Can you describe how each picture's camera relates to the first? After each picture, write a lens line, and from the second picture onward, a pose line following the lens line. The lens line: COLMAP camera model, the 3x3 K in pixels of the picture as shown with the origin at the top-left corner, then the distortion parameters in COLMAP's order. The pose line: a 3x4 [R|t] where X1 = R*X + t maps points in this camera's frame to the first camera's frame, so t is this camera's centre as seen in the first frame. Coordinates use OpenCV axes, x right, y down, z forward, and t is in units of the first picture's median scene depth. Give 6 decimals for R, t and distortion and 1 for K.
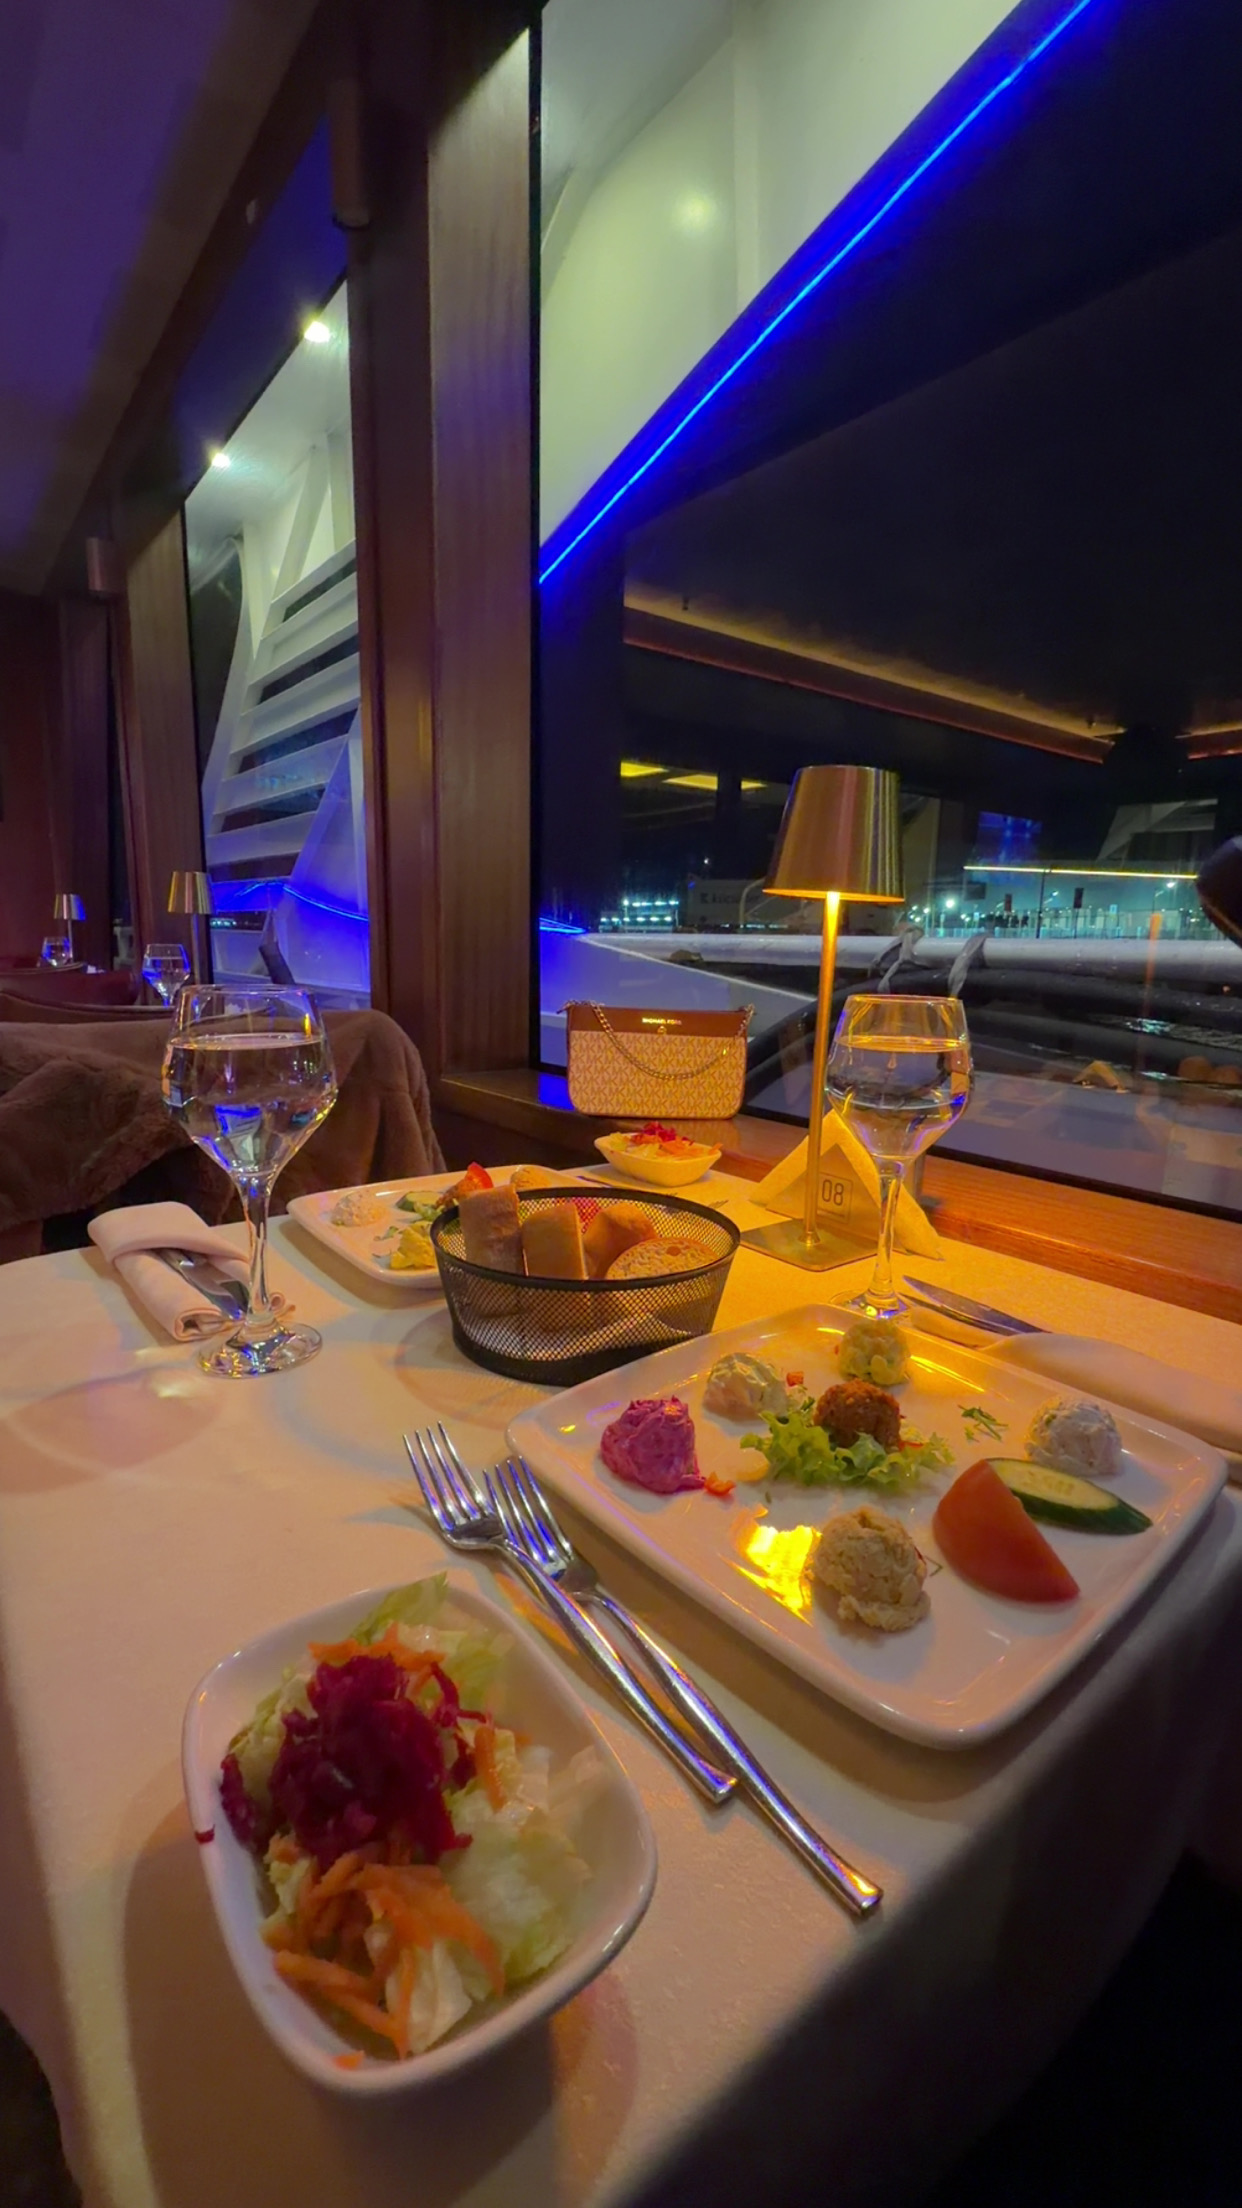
lens RADIAL K [[933.4, 0, 621.0], [0, 933.4, 1104.0], [0, 0, 1]] dist [0.010192, -0.000340]
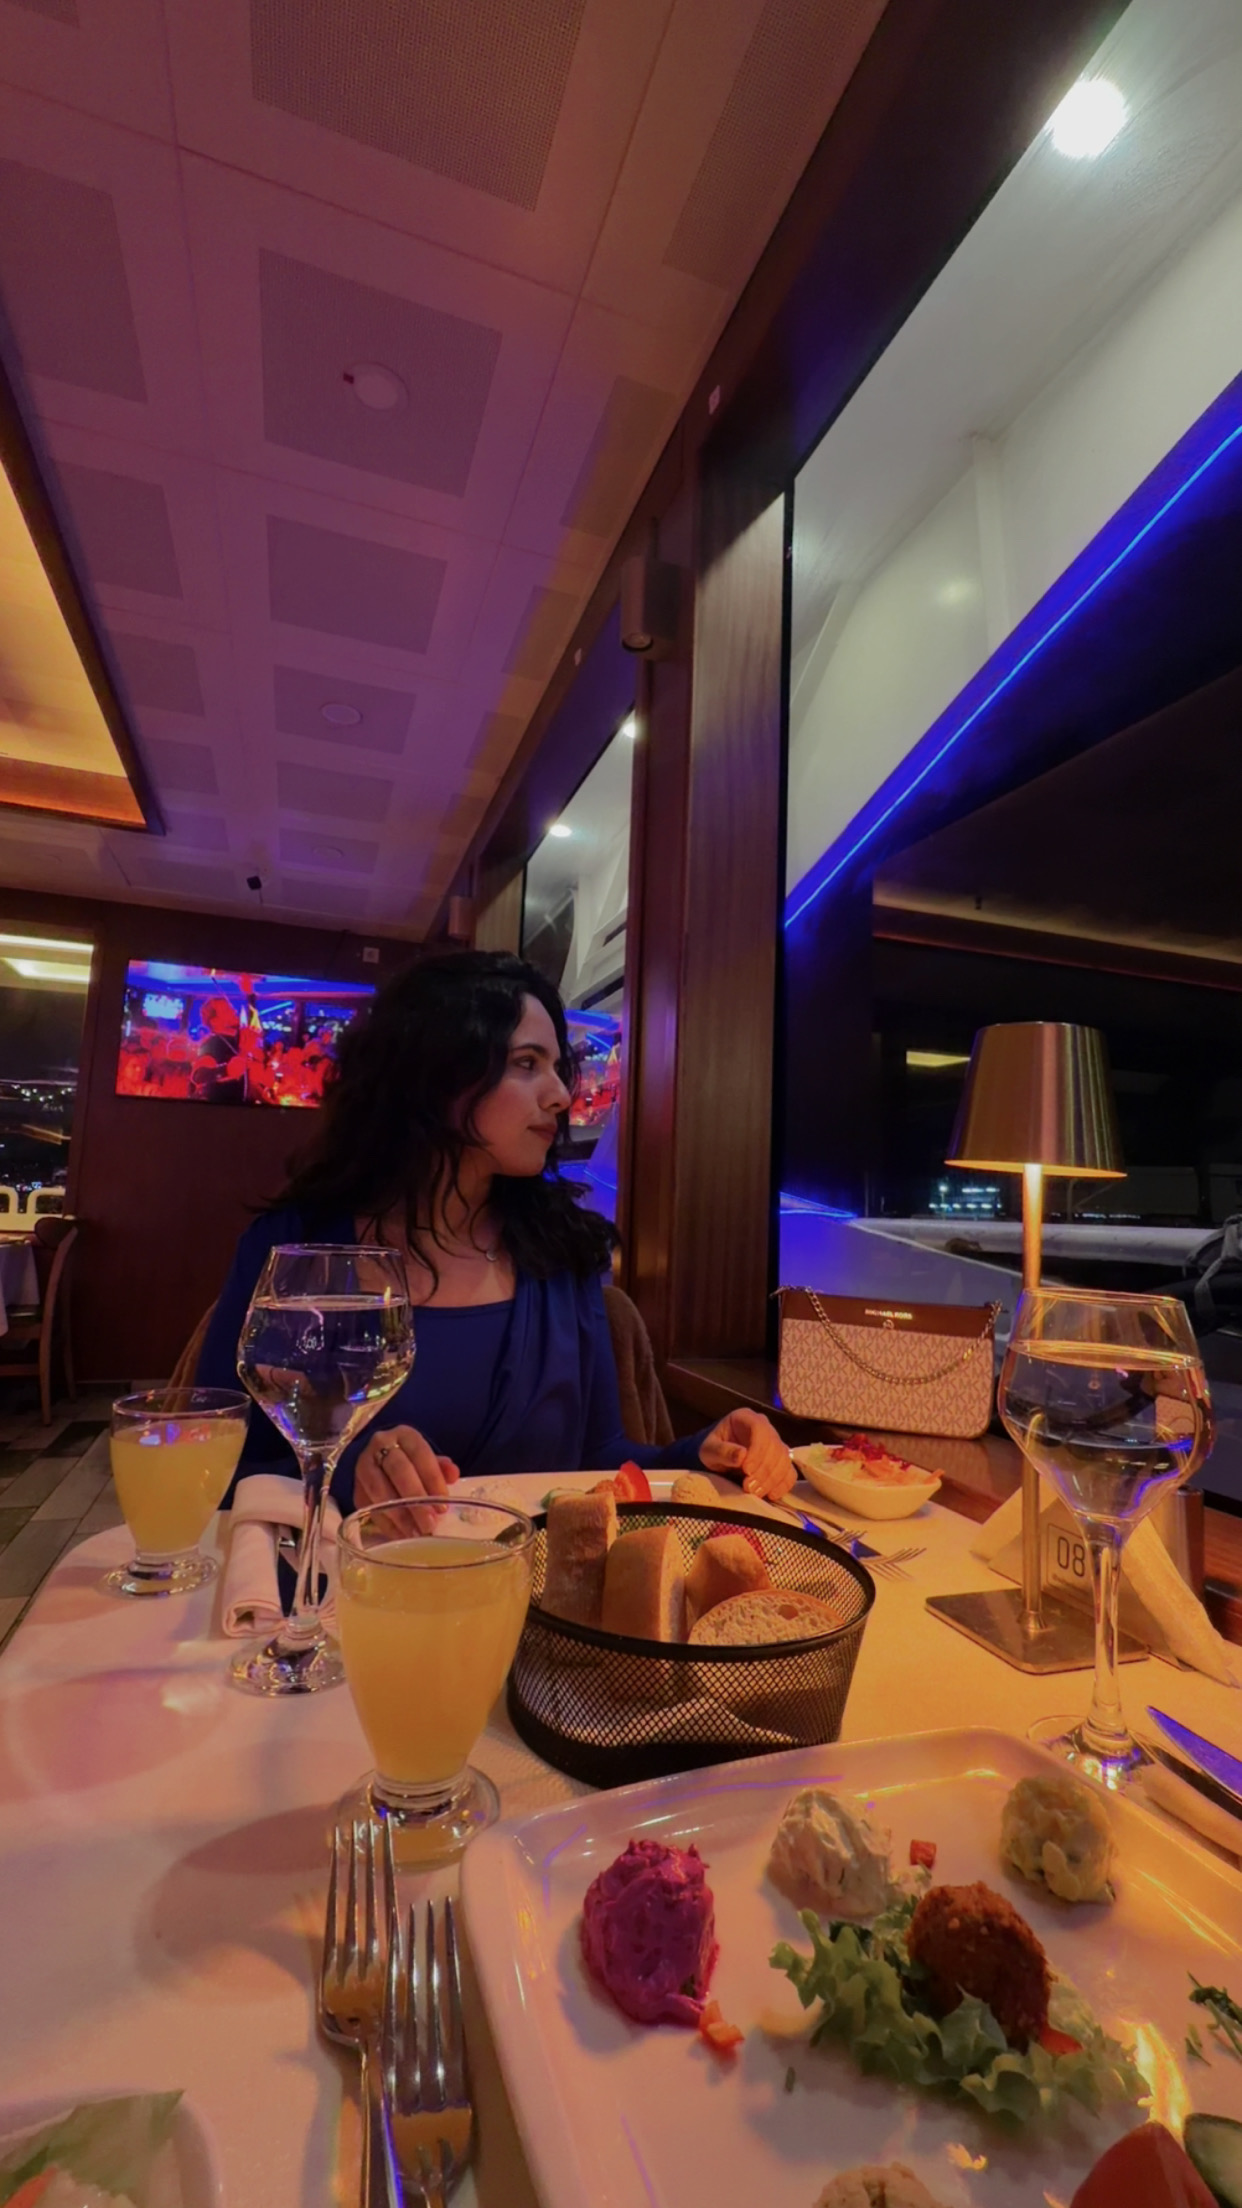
lens RADIAL K [[933.4, 0, 621.0], [0, 933.4, 1104.0], [0, 0, 1]] dist [0.010192, -0.000340]
pose [[0.947140, -0.015574, -0.320443, 0.145983], [-0.080934, 0.954917, -0.285628, -0.008699], [0.310445, 0.296465, 0.903179, 0.109261]]
